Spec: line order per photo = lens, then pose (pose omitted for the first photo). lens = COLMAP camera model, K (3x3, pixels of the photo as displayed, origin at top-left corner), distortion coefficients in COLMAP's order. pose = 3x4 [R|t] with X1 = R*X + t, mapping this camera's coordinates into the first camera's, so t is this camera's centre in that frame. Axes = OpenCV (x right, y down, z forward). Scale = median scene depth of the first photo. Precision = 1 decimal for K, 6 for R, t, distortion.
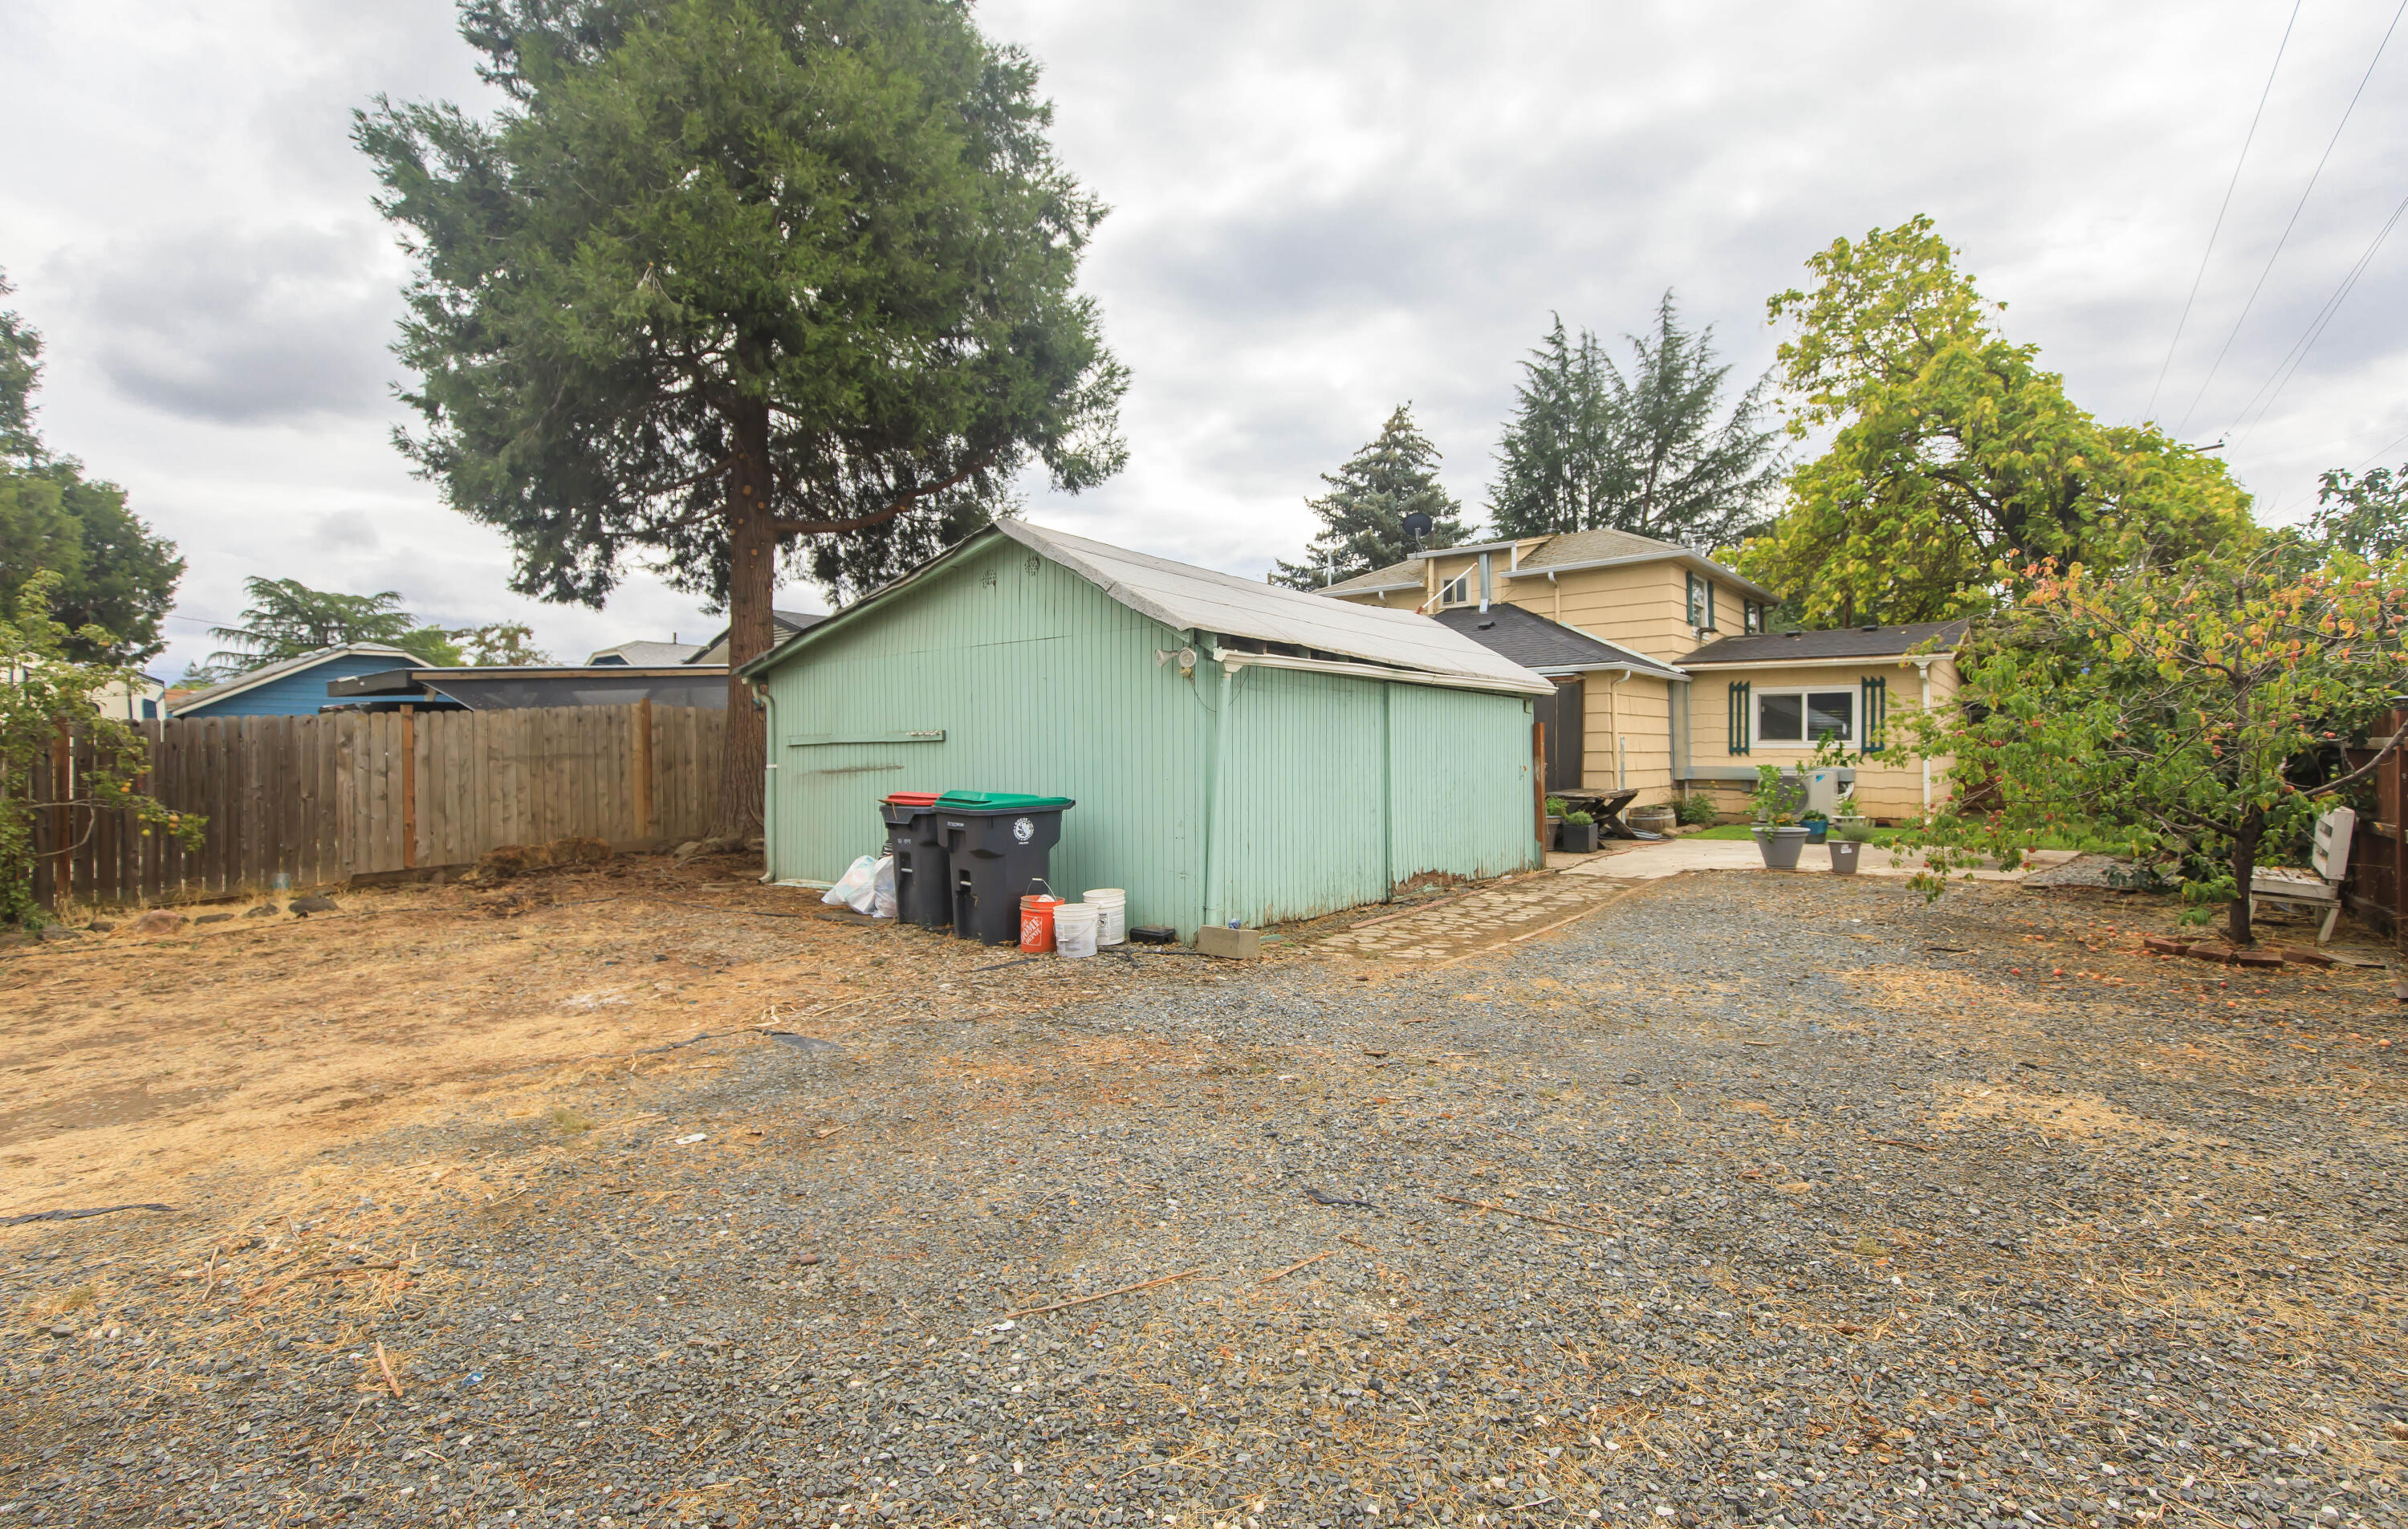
lens RADIAL K [[1106.0, 0, 1201.1], [0, 1106.0, 749.7], [0, 0, 1]] dist [0.000406, 0.000233]
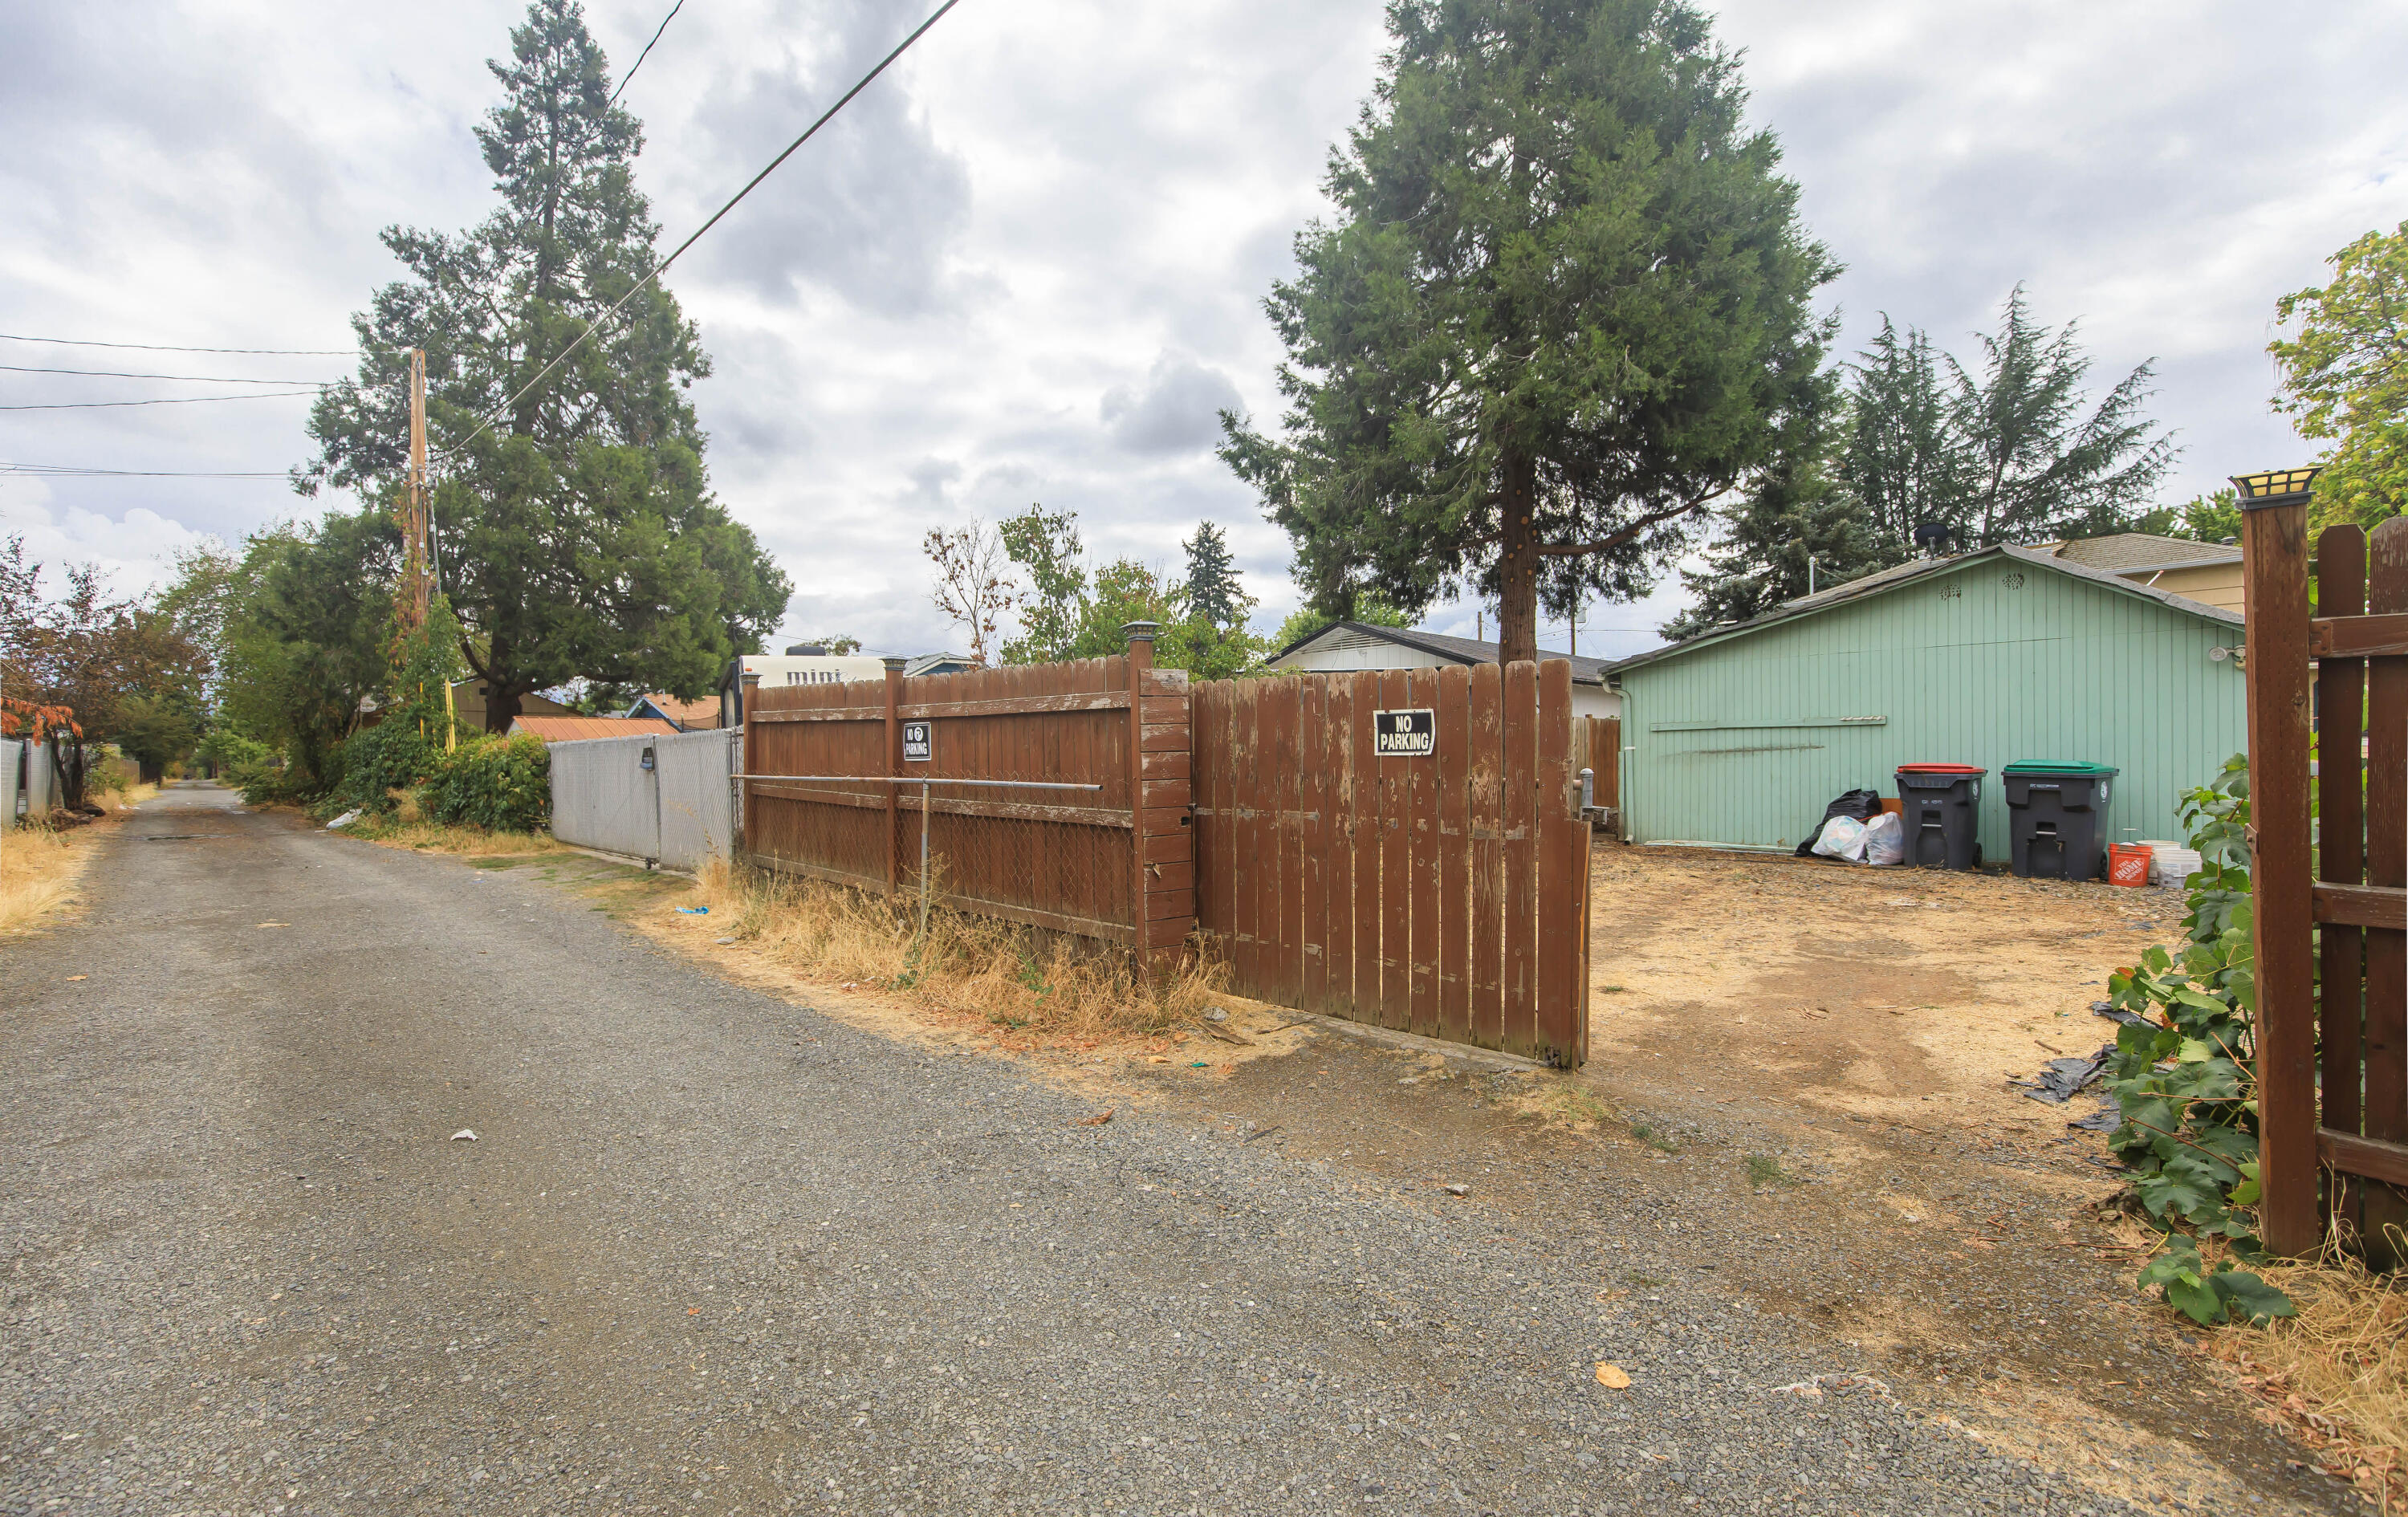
lens RADIAL K [[1082.6, 0, 1212.3], [0, 1082.6, 763.7], [0, 0, 1]] dist [0.003996, 0.001169]
pose [[0.990189, 0.007280, -0.139546, -0.152940], [-0.006238, 0.999949, 0.007906, 0.005789], [0.139597, -0.006958, 0.990184, -0.057058]]
